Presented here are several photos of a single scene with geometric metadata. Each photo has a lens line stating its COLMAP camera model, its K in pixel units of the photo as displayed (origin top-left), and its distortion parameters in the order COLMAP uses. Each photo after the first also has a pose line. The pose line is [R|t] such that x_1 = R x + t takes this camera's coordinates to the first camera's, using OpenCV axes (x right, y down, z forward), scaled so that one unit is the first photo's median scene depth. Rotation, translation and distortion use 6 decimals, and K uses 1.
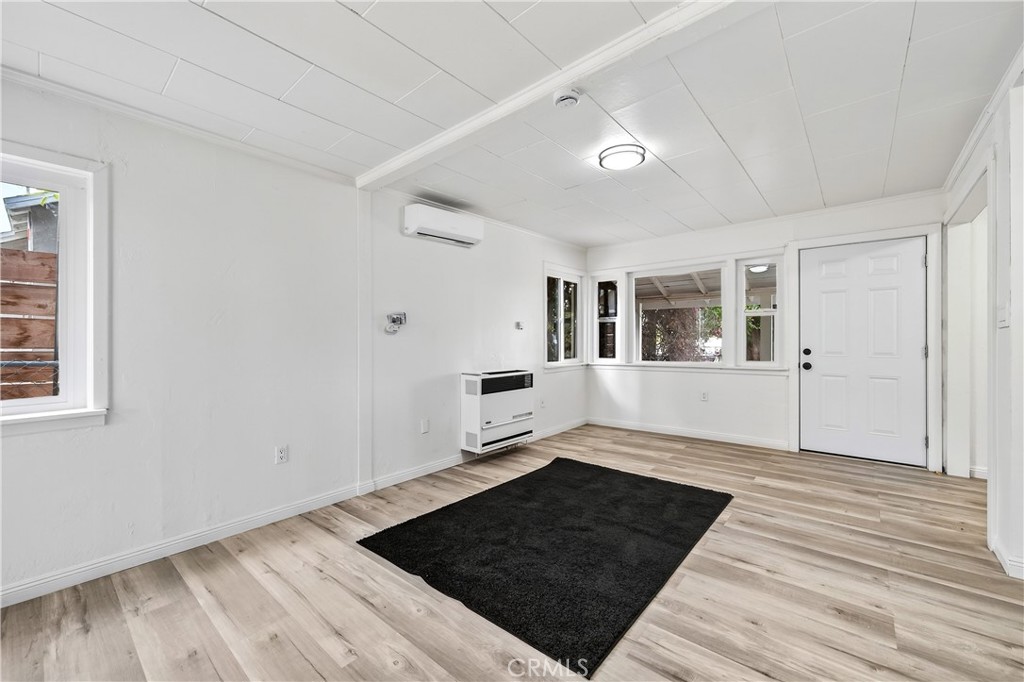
lens RADIAL K [[409.4, 0, 511.4], [0, 409.4, 340.4], [0, 0, 1]] dist [-0.008086, 0.000673]
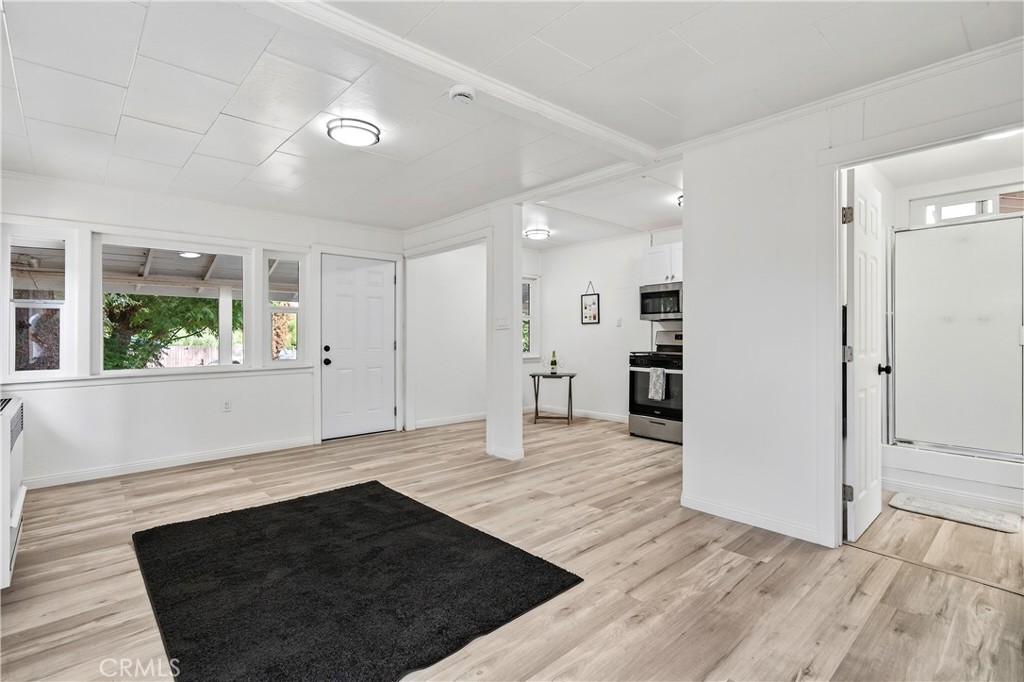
lens RADIAL K [[484.9, 0, 513.8], [0, 484.9, 335.4], [0, 0, 1]] dist [-0.012461, 0.000619]
pose [[0.119266, 0.005940, 0.992845, -0.598821], [0.007086, 0.999952, -0.006834, 0.006379], [-0.992837, 0.007850, 0.119218, 0.423931]]
